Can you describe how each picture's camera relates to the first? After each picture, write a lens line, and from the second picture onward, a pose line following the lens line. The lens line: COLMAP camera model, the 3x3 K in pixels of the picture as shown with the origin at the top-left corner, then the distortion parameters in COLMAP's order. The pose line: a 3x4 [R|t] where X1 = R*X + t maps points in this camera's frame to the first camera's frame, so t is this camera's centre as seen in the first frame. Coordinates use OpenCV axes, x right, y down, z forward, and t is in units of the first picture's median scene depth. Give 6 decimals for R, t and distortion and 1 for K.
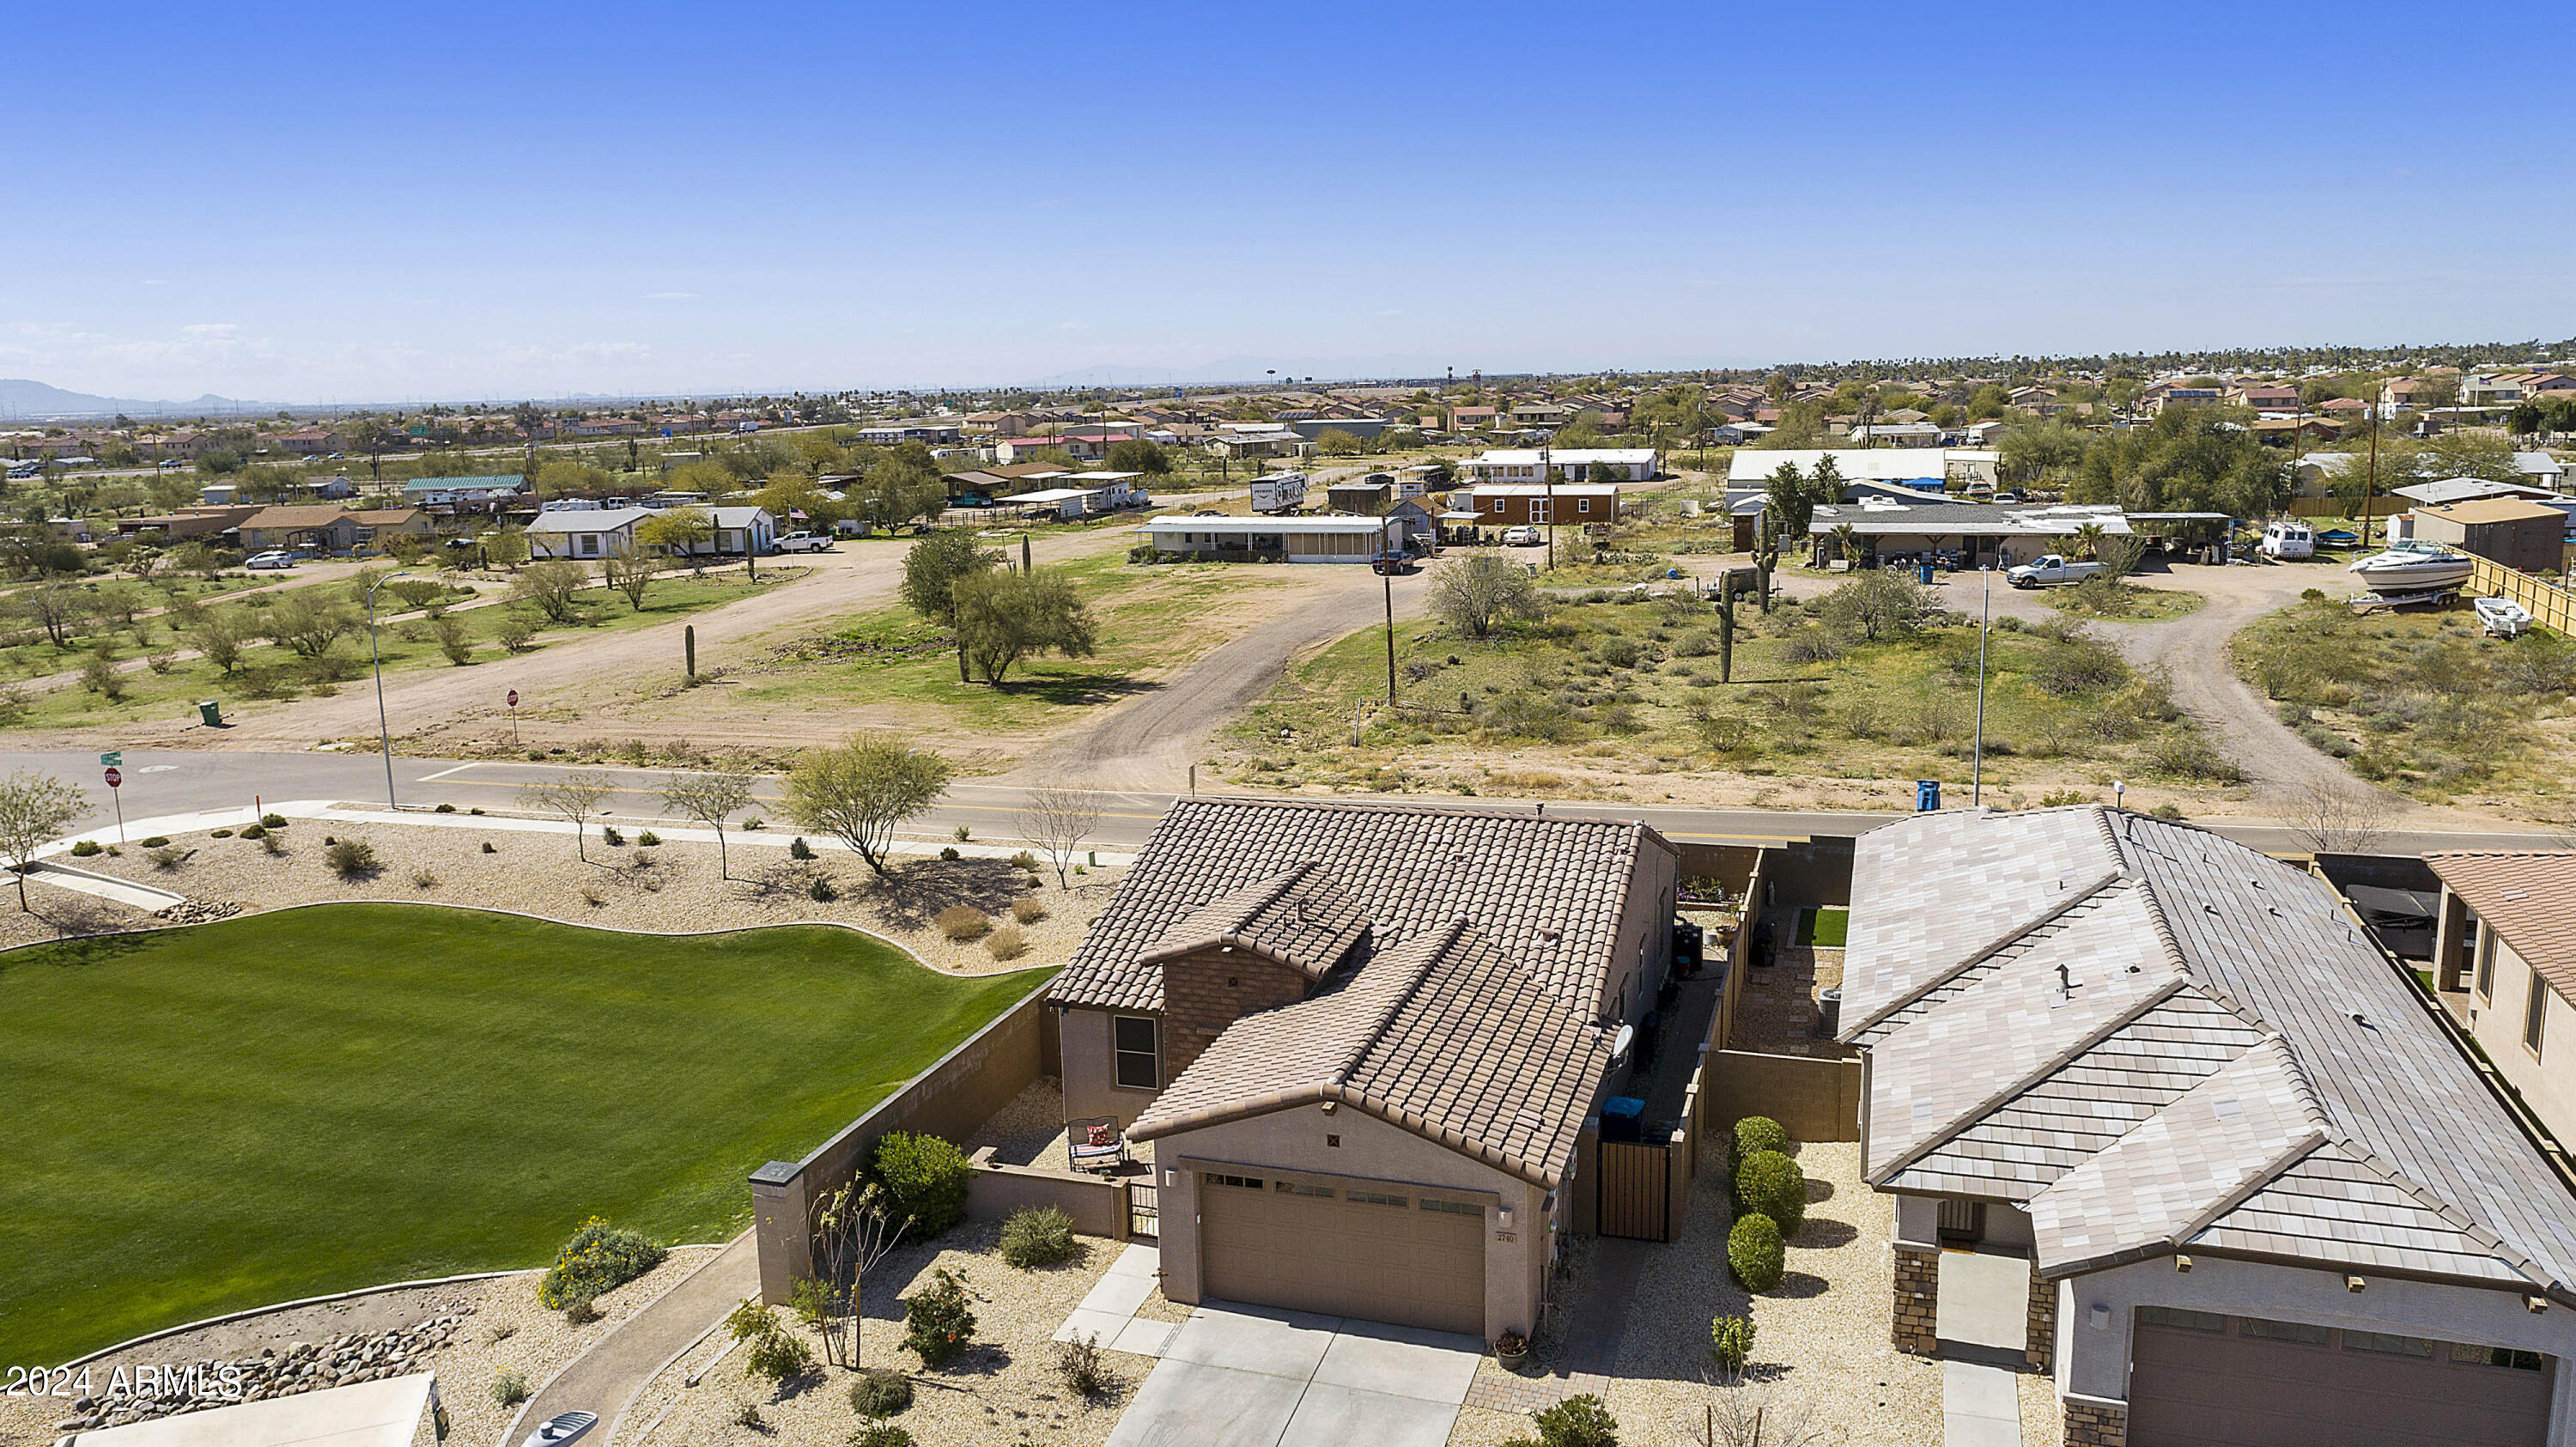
lens RADIAL K [[1861.1, 0, 1296.2], [0, 1861.1, 572.9], [0, 0, 1]] dist [-0.008644, 0.010181]
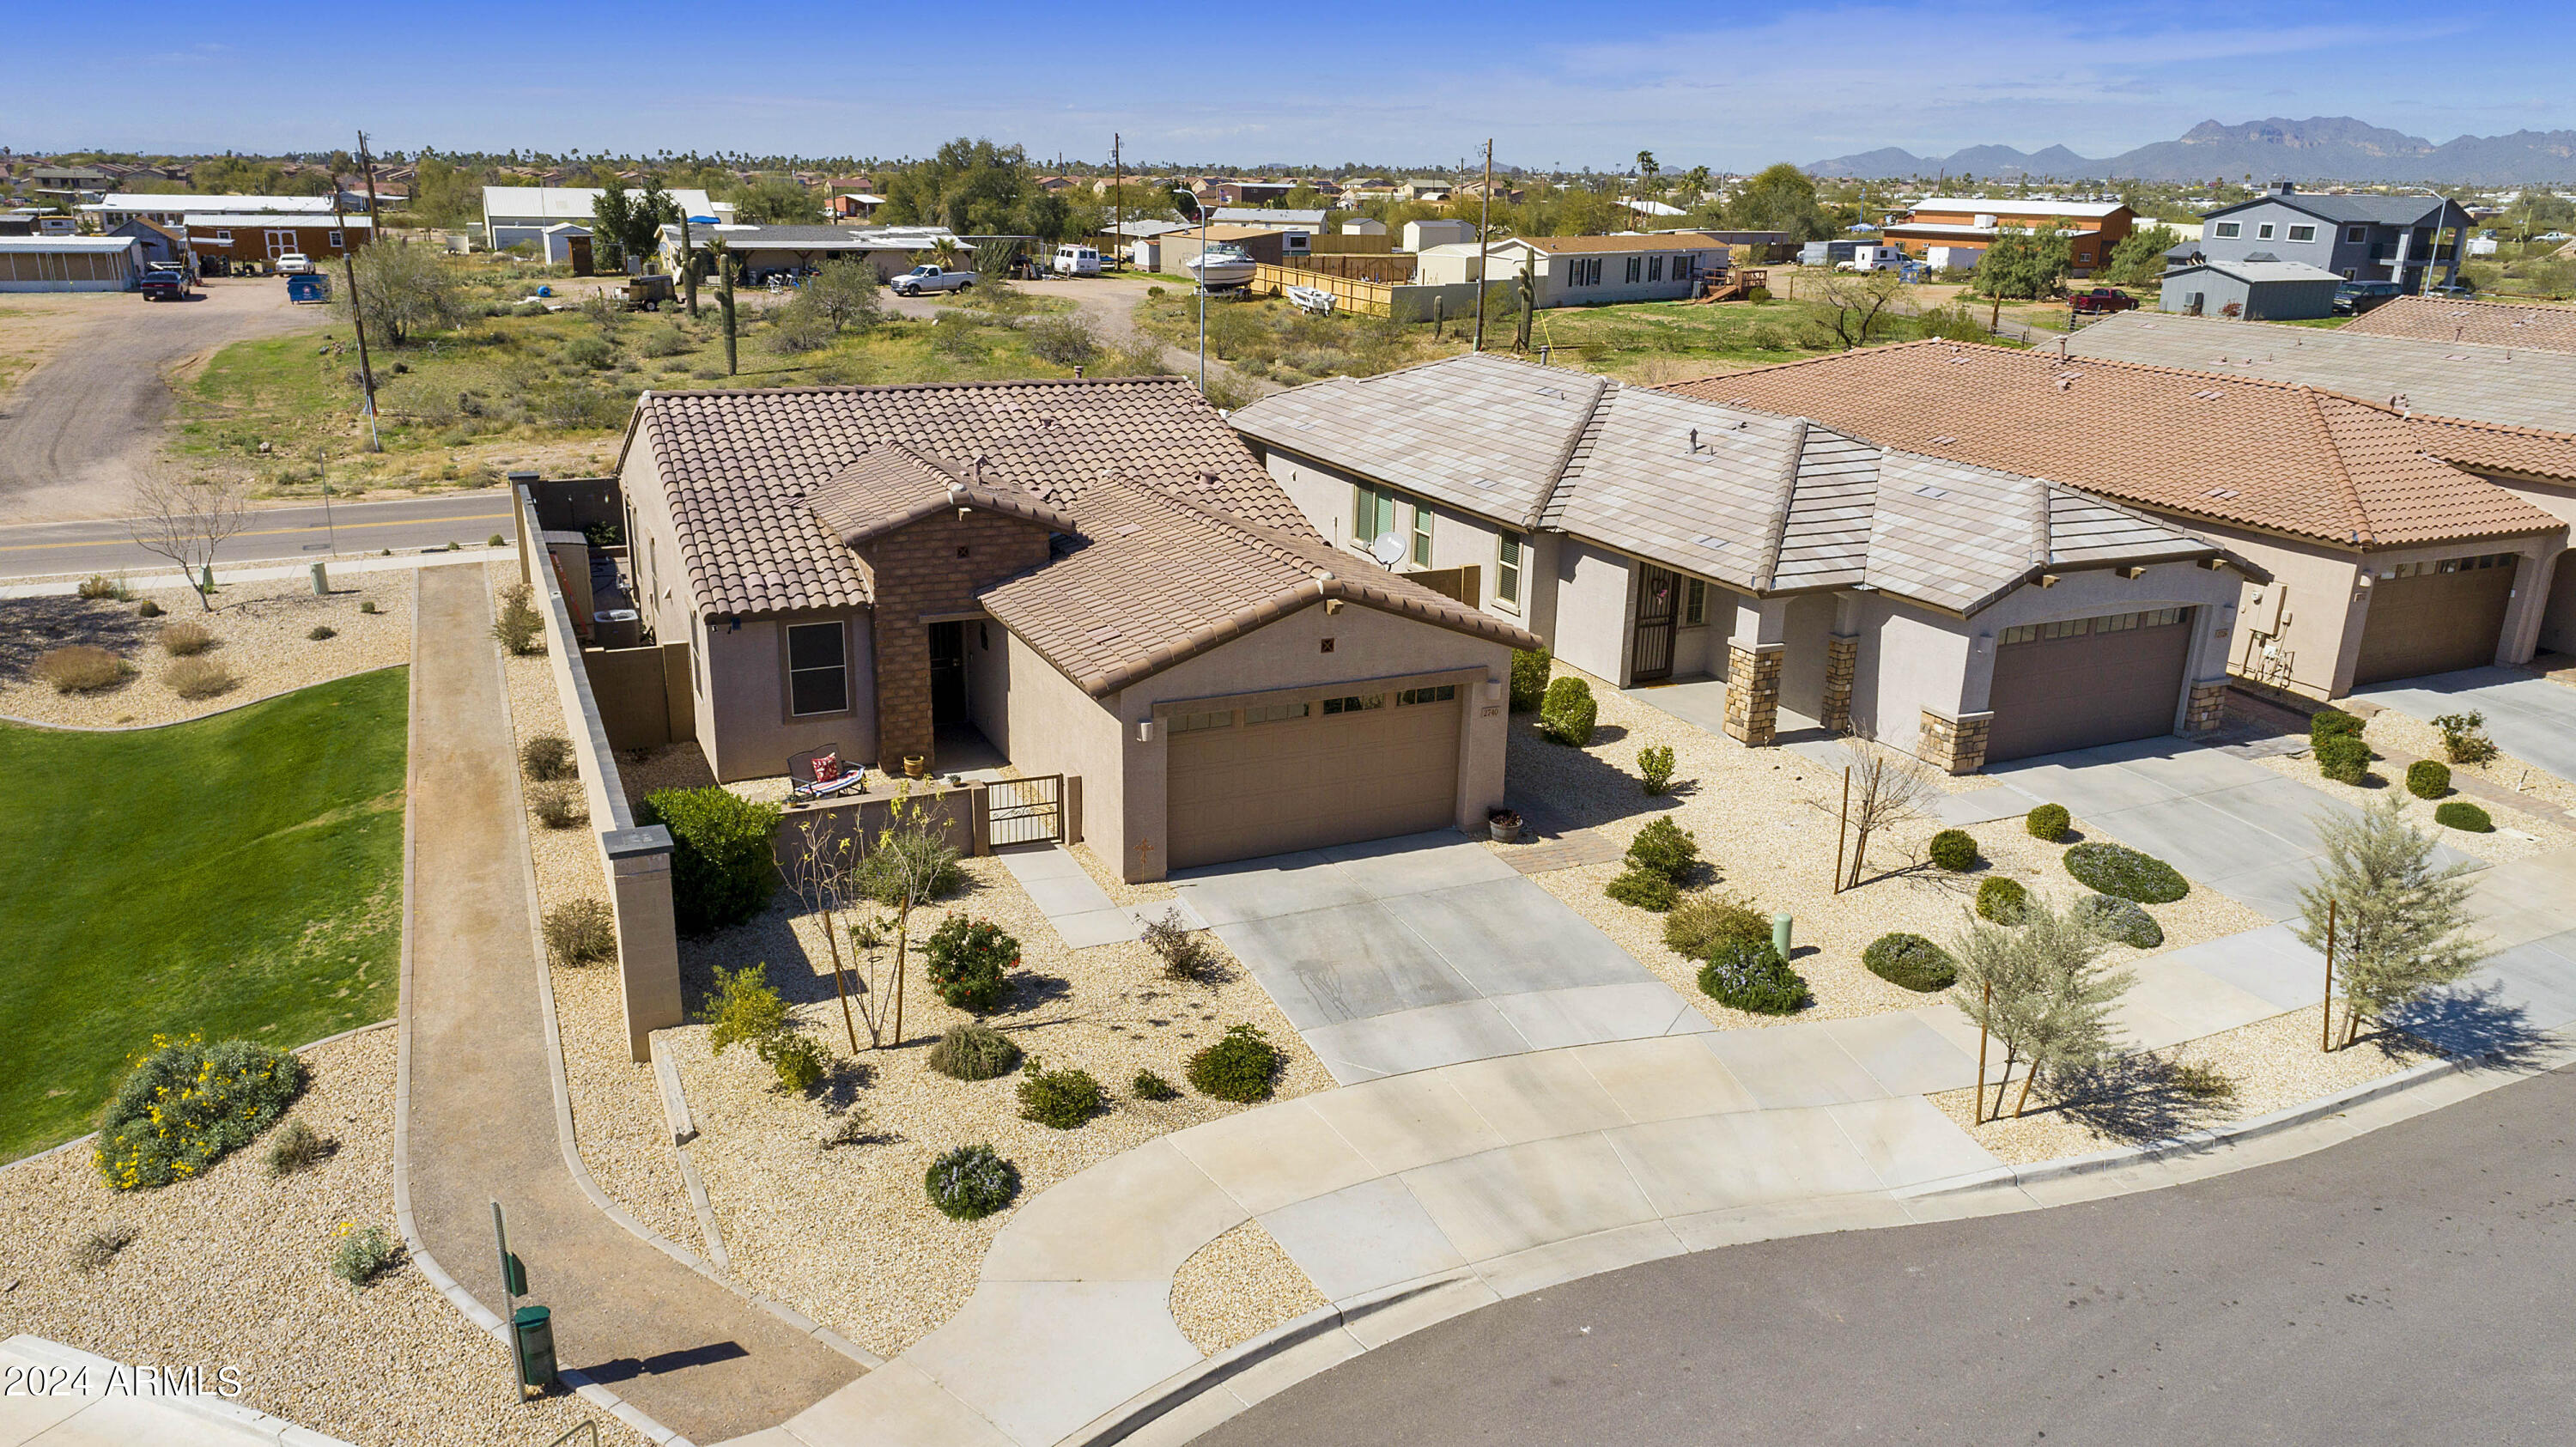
lens RADIAL K [[1743.9, 0, 1285.1], [0, 1743.9, 722.7], [0, 0, 1]] dist [-0.008845, 0.007858]
pose [[0.726058, -0.169384, 0.666445, -0.218865], [0.037407, 0.977481, 0.207683, 0.068007], [-0.686616, -0.125861, 0.716043, 0.170331]]
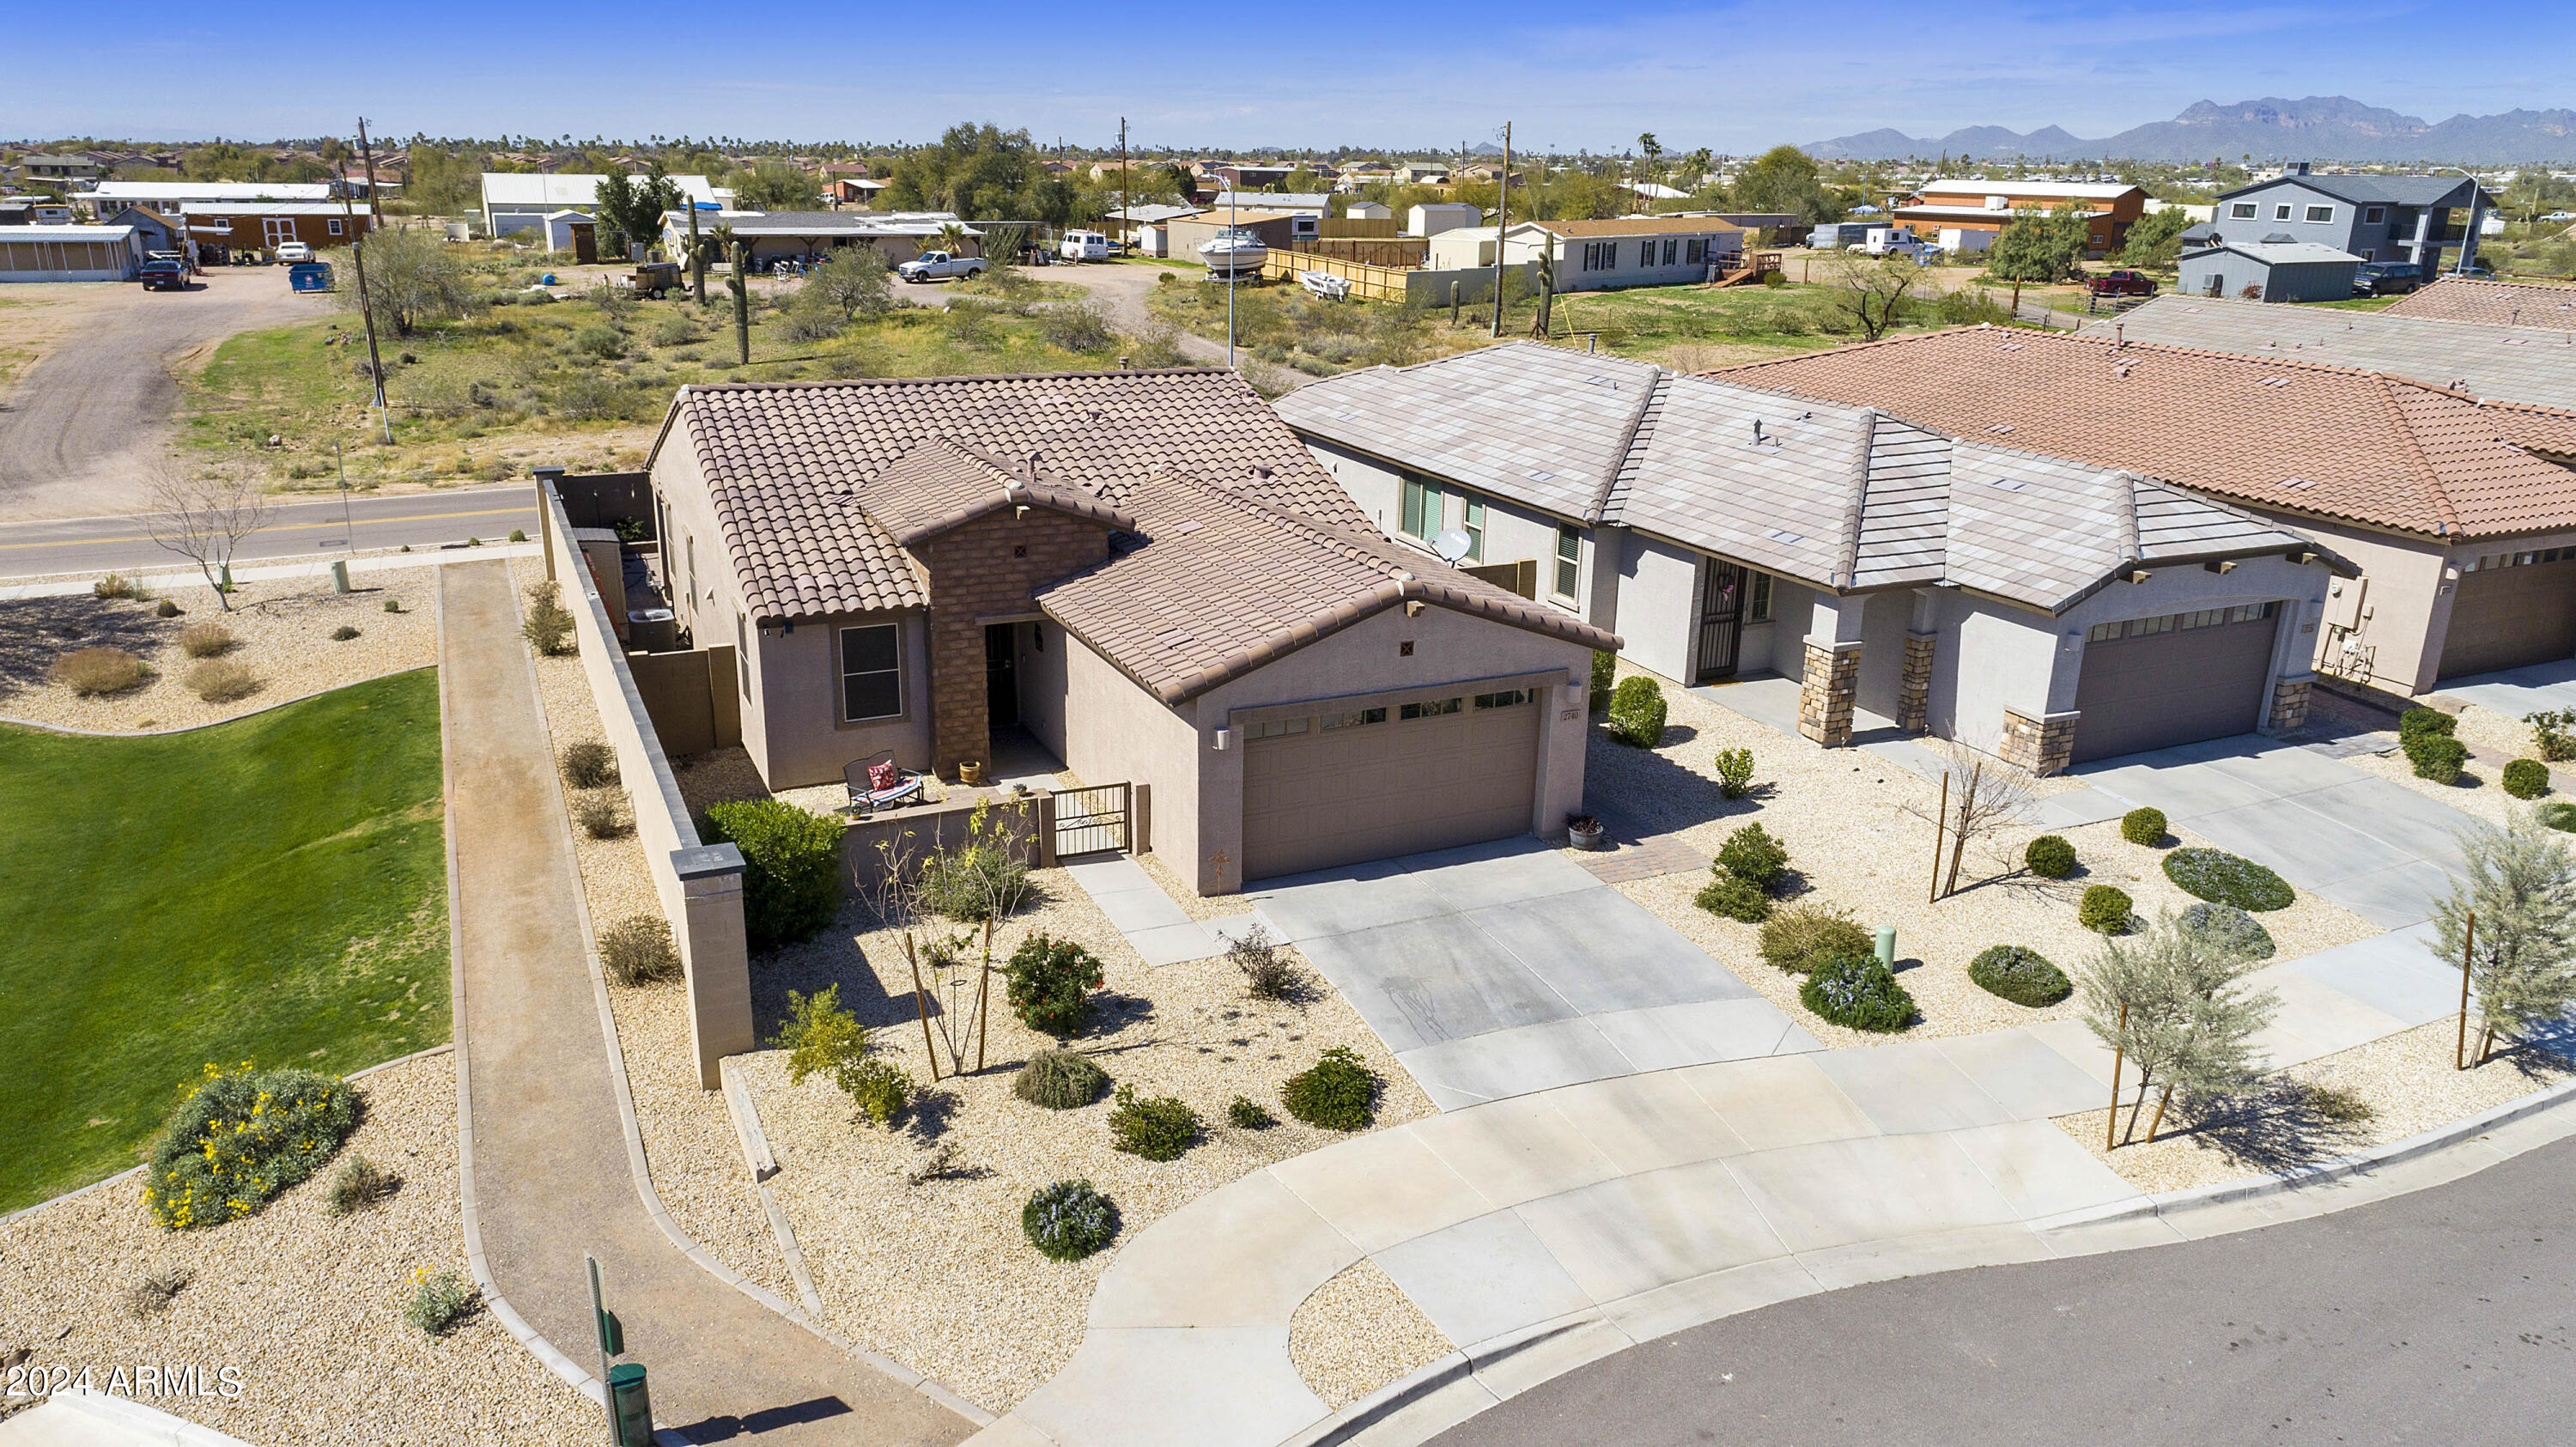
lens RADIAL K [[1743.9, 0, 1285.1], [0, 1743.9, 722.7], [0, 0, 1]] dist [-0.008845, 0.007858]
pose [[0.723693, -0.178212, 0.666715, -0.221610], [0.041009, 0.975481, 0.216231, 0.065959], [-0.688902, -0.129143, 0.713257, 0.188996]]
